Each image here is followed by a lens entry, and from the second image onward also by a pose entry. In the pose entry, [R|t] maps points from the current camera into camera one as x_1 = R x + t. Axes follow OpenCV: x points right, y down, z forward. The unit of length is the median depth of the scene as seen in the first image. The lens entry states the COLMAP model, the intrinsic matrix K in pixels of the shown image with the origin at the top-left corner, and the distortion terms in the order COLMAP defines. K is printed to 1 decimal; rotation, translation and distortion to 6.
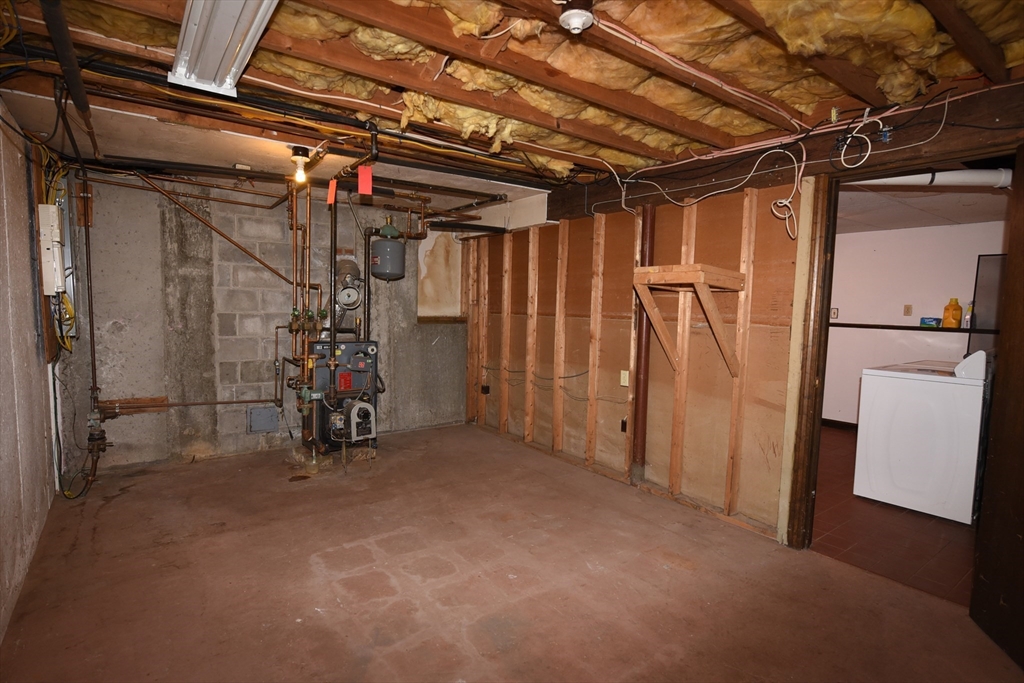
lens RADIAL K [[521.2, 0, 510.0], [0, 521.2, 342.1], [0, 0, 1]] dist [-0.001917, -0.000084]
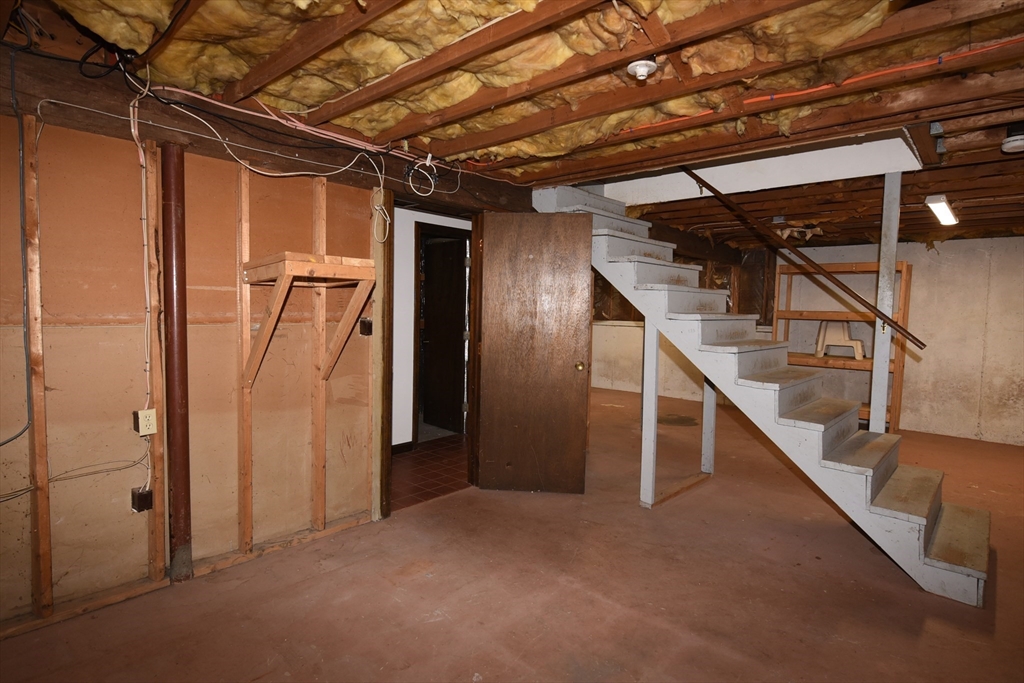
lens RADIAL K [[544.2, 0, 509.5], [0, 544.2, 345.0], [0, 0, 1]] dist [-0.000329, -0.000318]
pose [[-0.200909, -0.091470, 0.975330, -0.608426], [0.050148, 0.993365, 0.103491, -0.083363], [-0.978325, 0.069704, -0.194989, 0.908274]]
